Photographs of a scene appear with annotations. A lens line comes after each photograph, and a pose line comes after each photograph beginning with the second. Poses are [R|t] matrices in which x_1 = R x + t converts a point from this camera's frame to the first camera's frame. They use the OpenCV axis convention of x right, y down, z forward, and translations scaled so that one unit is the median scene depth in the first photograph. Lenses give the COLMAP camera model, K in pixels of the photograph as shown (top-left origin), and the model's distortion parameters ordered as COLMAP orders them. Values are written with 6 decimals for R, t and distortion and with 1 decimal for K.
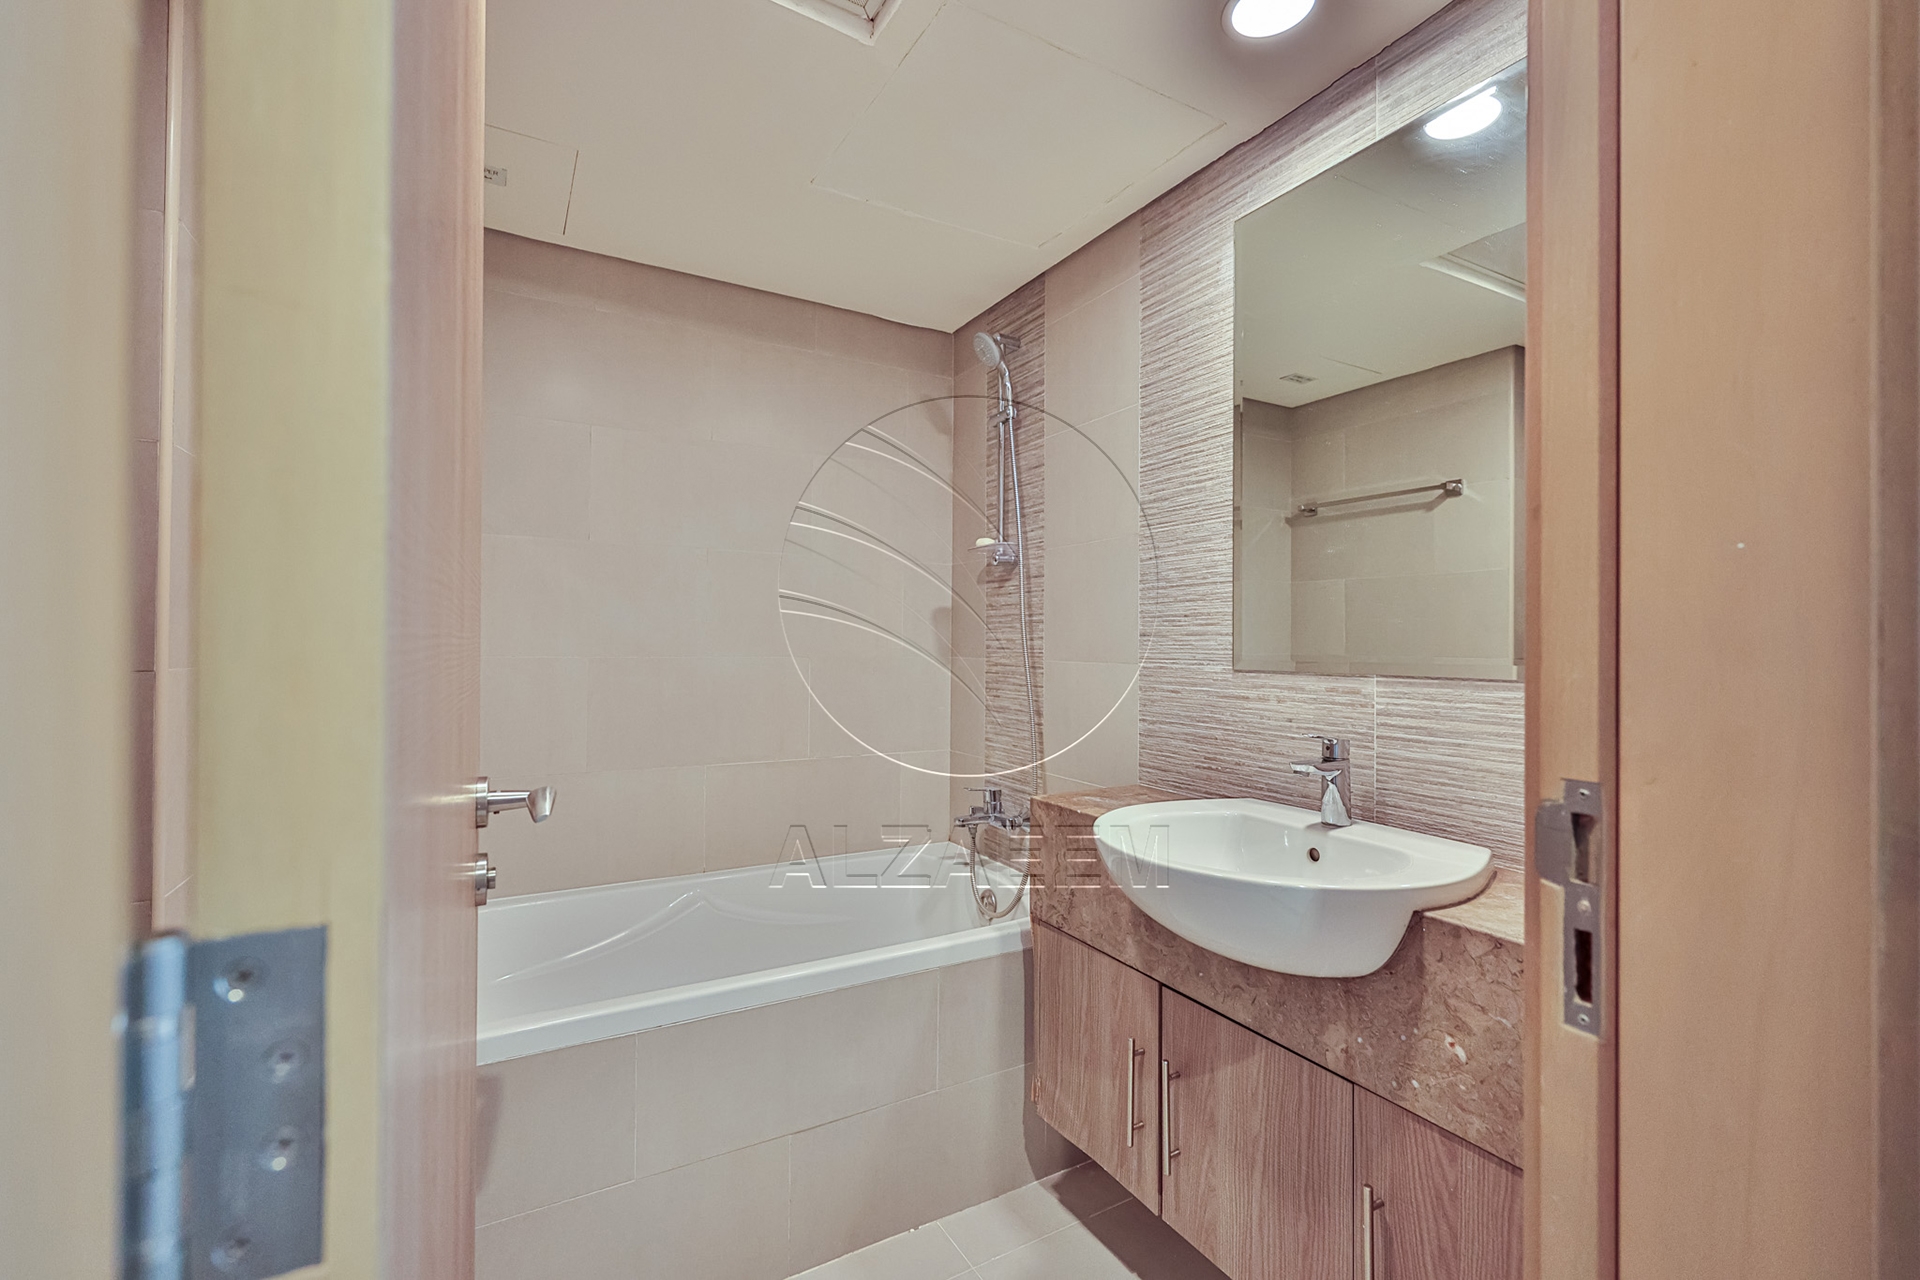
lens RADIAL K [[824.0, 0, 956.5], [0, 824.0, 636.5], [0, 0, 1]] dist [-0.002611, 0.000175]
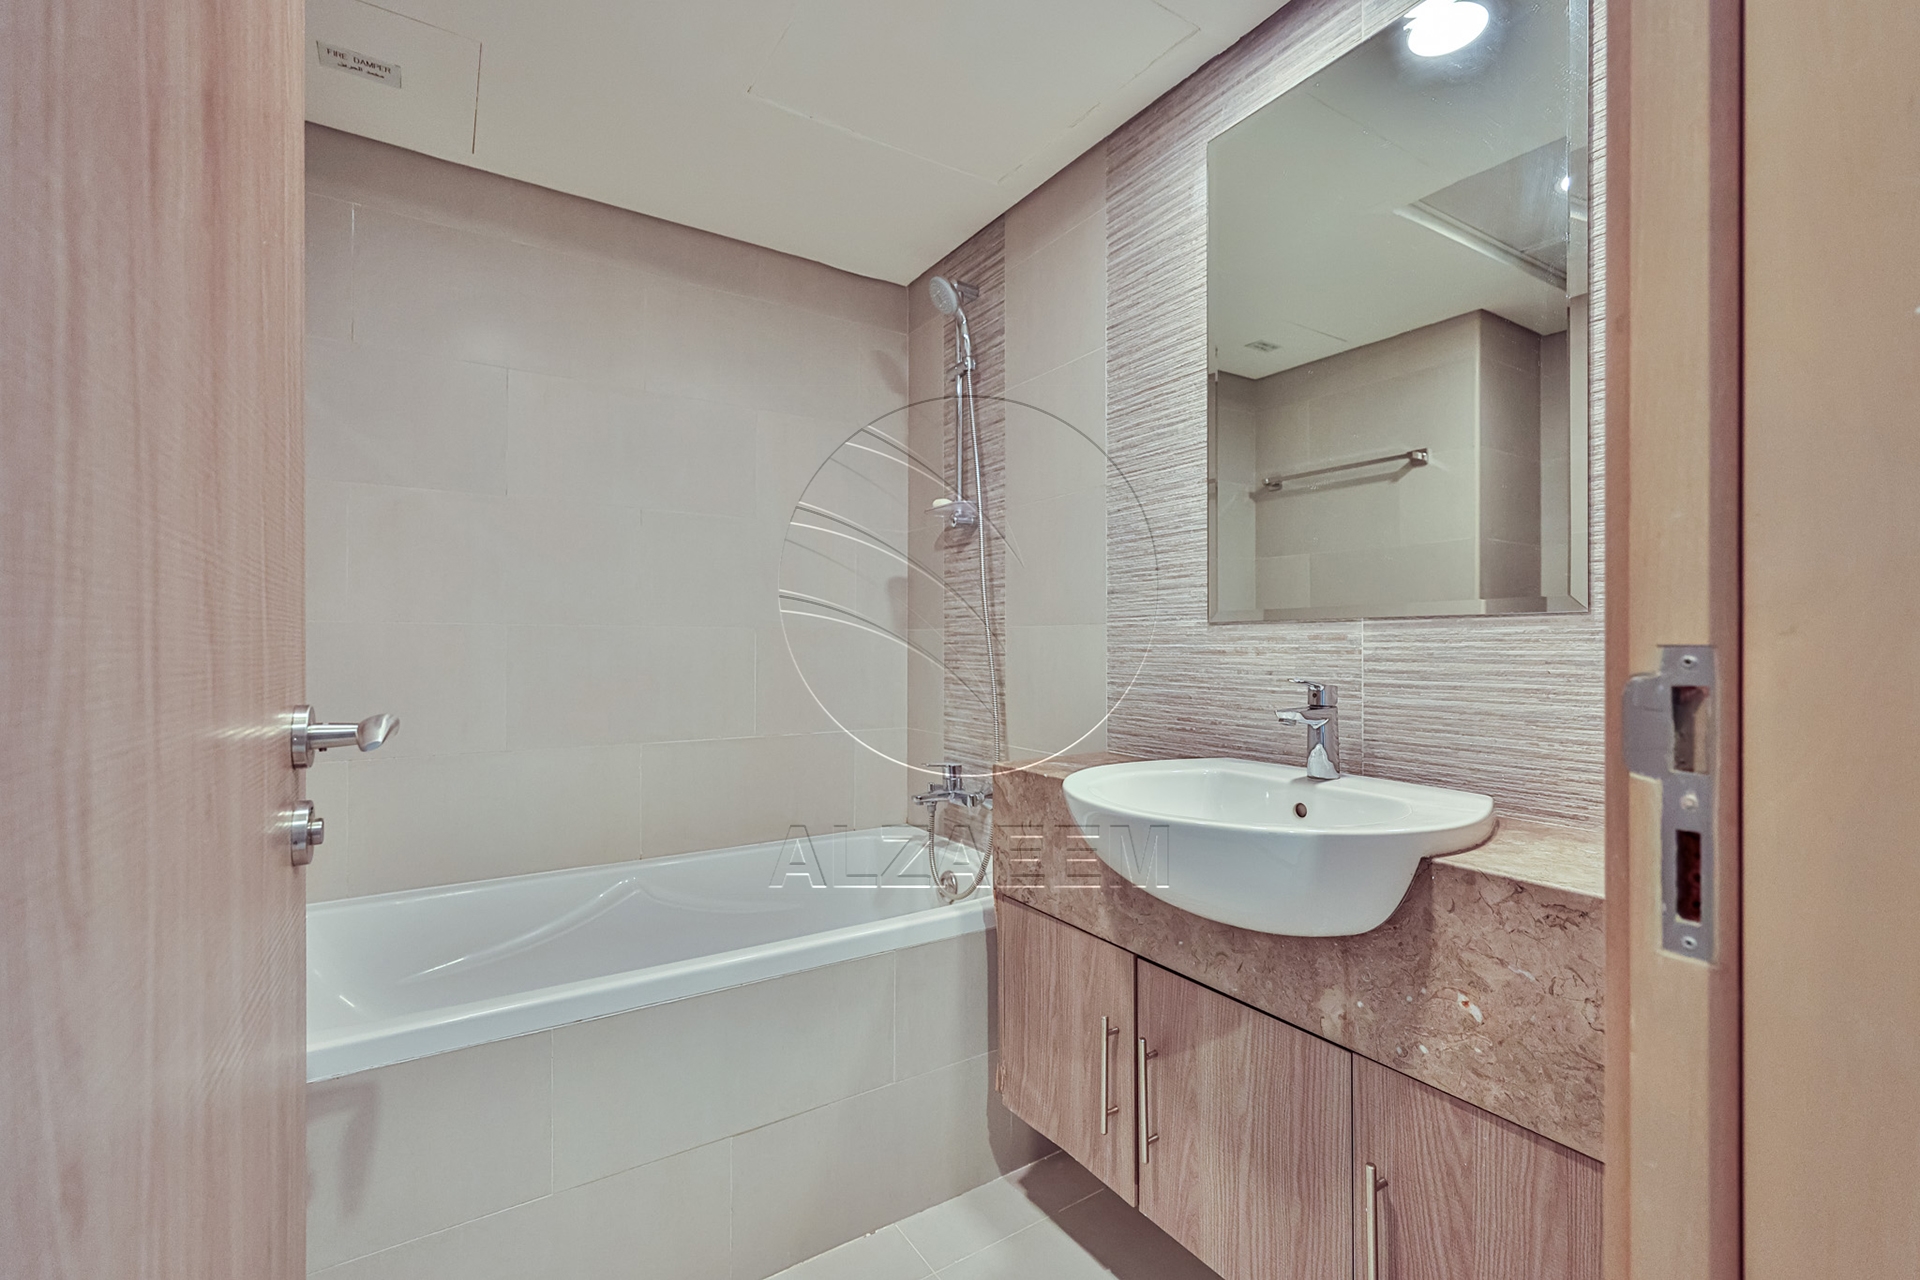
lens RADIAL K [[824.0, 0, 963.1], [0, 824.0, 645.1], [0, 0, 1]] dist [-0.002611, 0.000175]
pose [[0.998357, -0.006394, 0.056936, 0.004704], [0.005891, 0.999942, 0.008981, 0.057407], [-0.056990, -0.008631, 0.998337, 0.084910]]
